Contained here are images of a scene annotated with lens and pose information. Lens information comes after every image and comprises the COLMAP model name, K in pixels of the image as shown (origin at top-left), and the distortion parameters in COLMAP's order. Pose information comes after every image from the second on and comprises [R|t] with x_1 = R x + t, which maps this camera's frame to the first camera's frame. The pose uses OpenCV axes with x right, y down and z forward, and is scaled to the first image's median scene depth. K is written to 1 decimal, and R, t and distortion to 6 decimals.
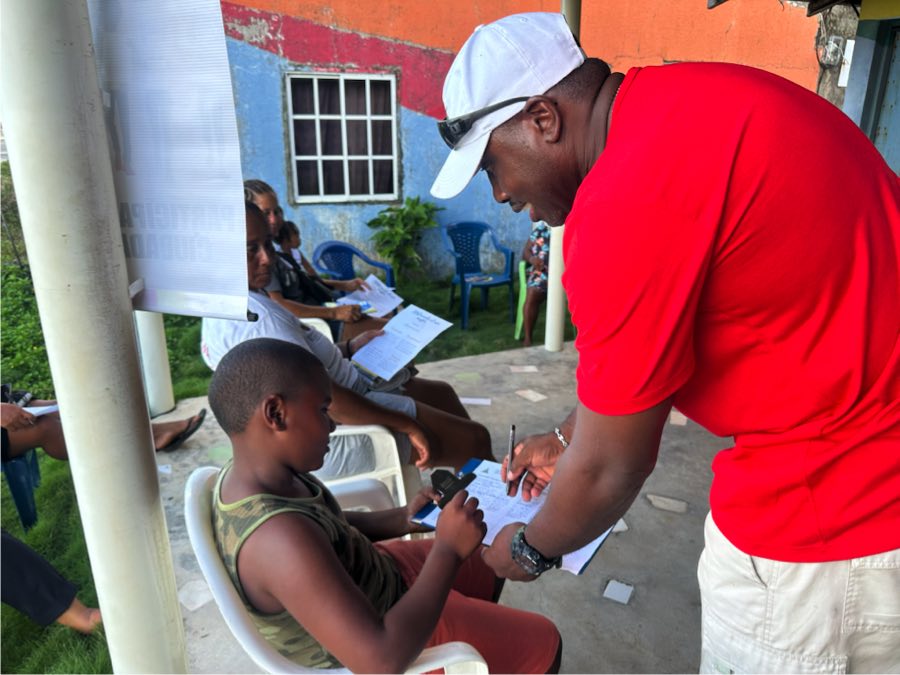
lens RADIAL K [[620.1, 0, 430.3], [0, 620.1, 345.3], [0, 0, 1]] dist [0.006174, -0.024946]
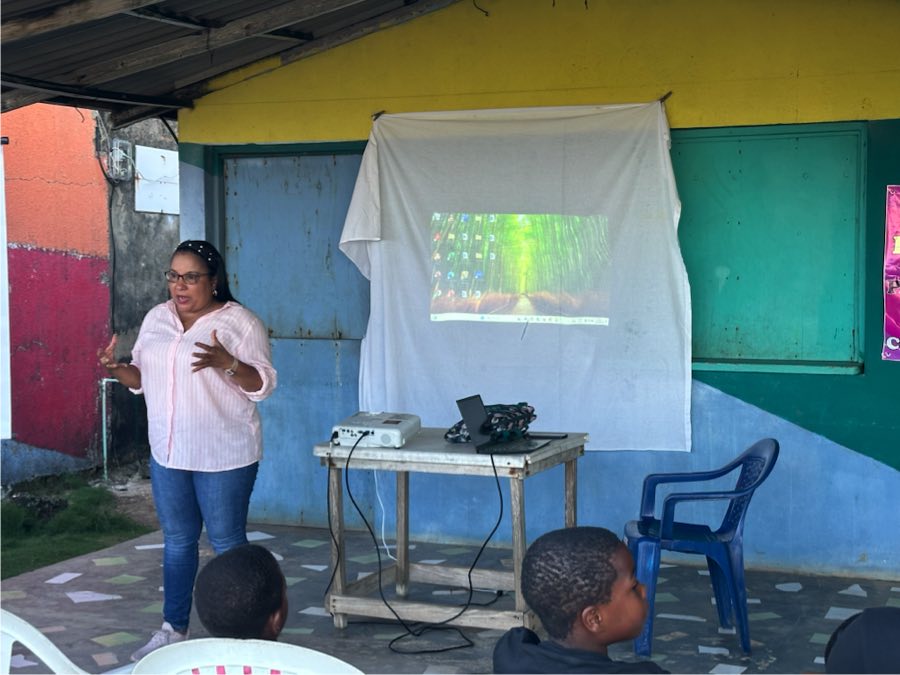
lens RADIAL K [[1369.0, 0, 447.2], [0, 1369.0, 330.7], [0, 0, 1]] dist [0.158317, 0.000000]
pose [[0.691549, -0.038082, 0.721325, -0.258821], [0.242579, 0.952857, -0.182260, 0.072067], [-0.680379, 0.301020, 0.668185, -0.247908]]
